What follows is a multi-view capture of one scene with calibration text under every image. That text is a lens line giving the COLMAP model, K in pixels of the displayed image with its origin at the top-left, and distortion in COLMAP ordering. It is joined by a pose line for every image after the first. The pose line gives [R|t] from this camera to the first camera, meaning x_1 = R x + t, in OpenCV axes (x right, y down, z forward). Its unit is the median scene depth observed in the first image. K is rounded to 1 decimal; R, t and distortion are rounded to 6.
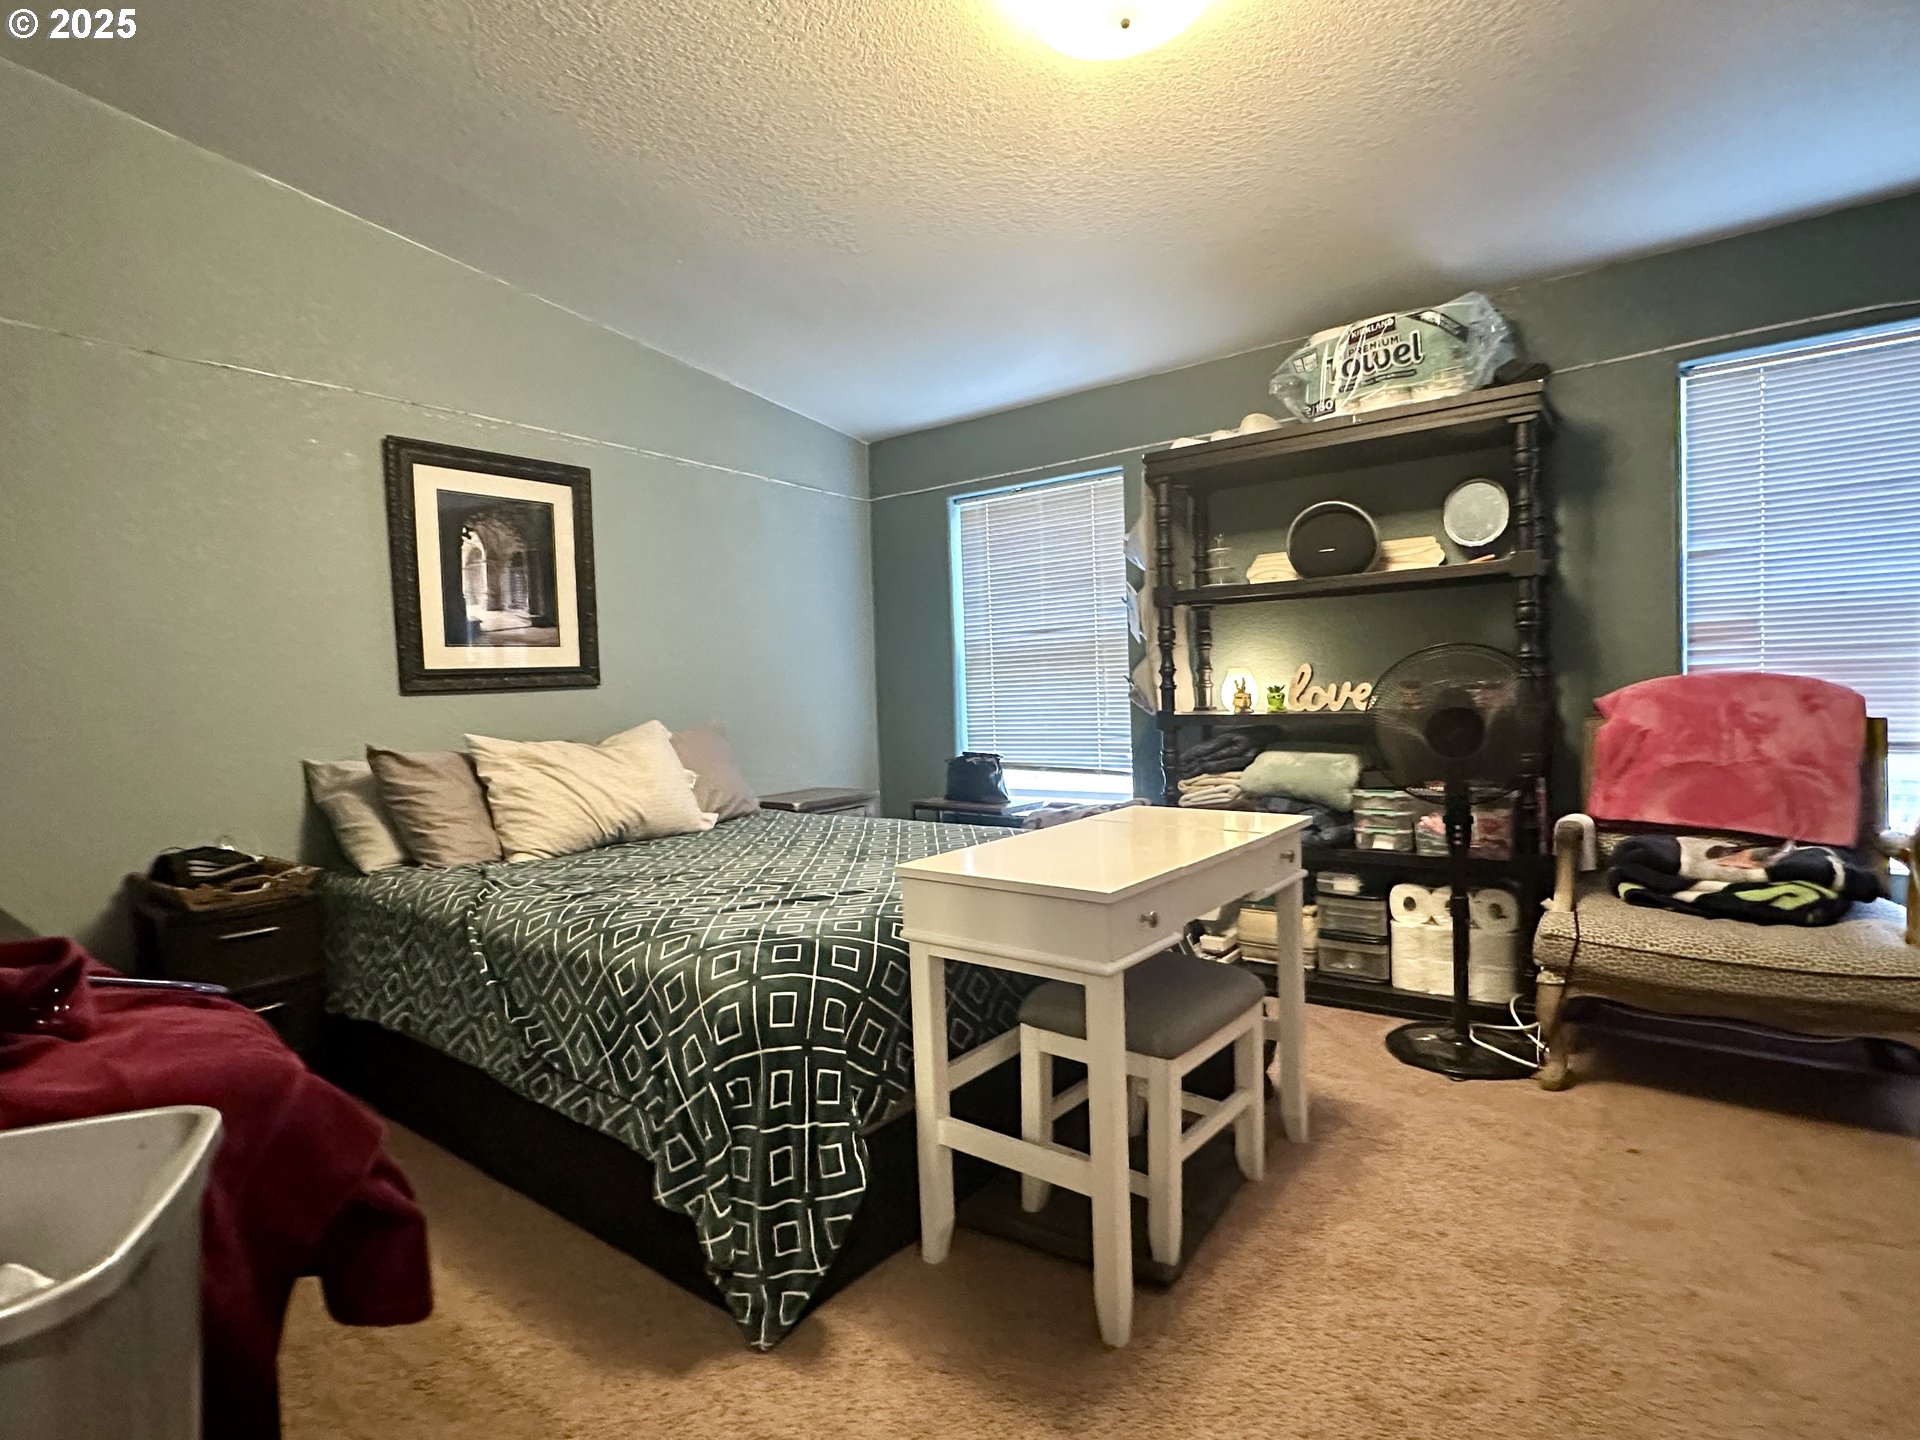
lens RADIAL K [[969.2, 0, 952.7], [0, 969.2, 726.9], [0, 0, 1]] dist [-0.000548, -0.000753]
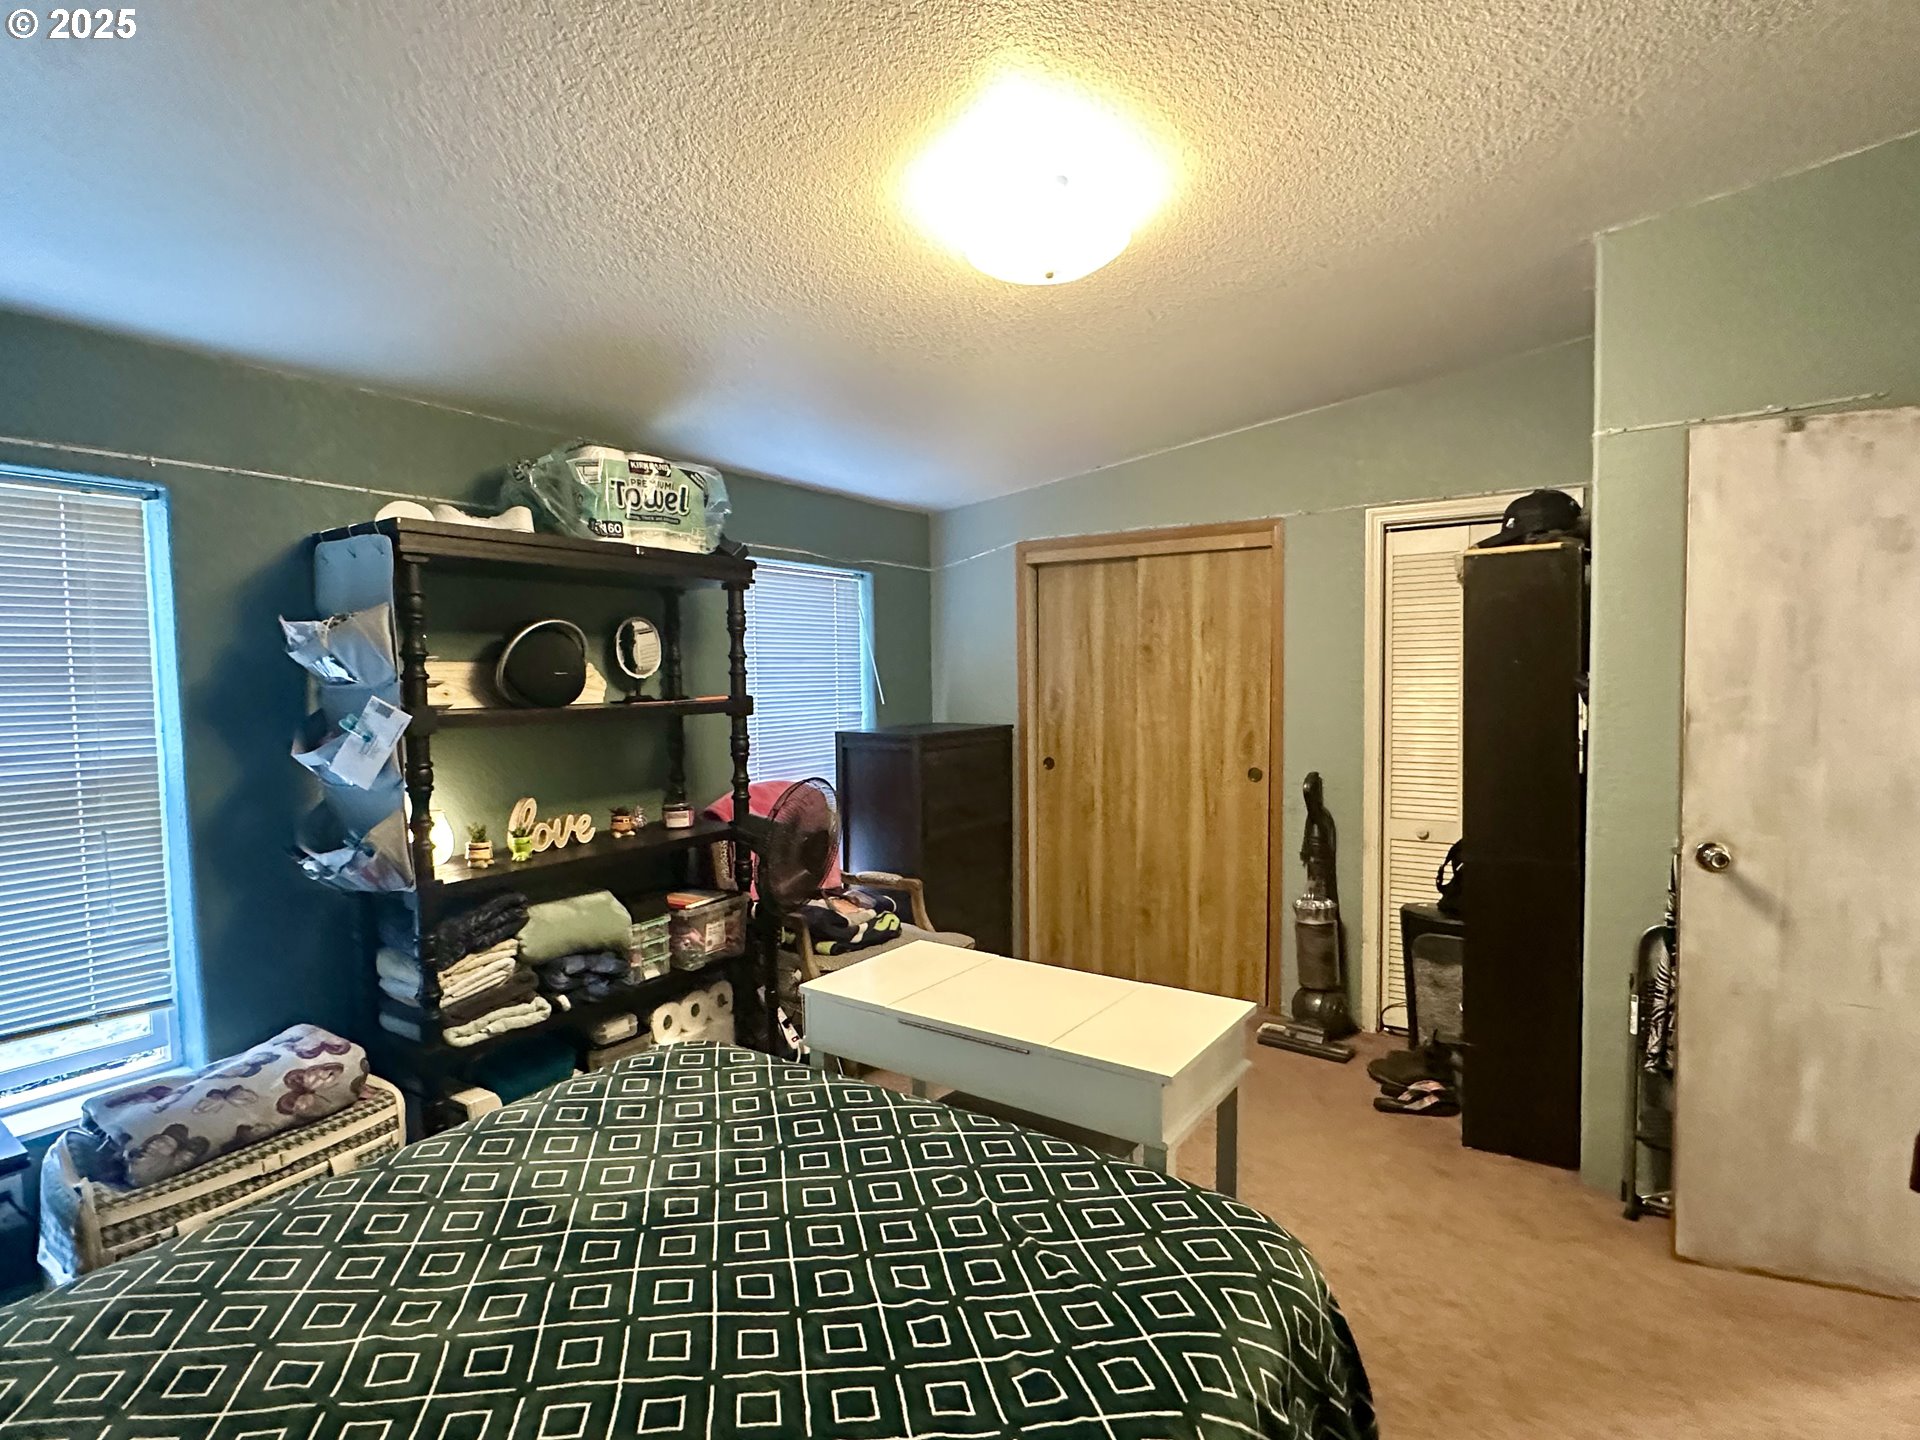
lens RADIAL K [[969.2, 0, 952.7], [0, 969.2, 726.9], [0, 0, 1]] dist [-0.000548, -0.000753]
pose [[-0.058573, -0.009660, 0.998236, -0.570858], [0.069892, 0.997460, 0.013754, -0.124752], [-0.995833, 0.070575, -0.057749, 0.723760]]
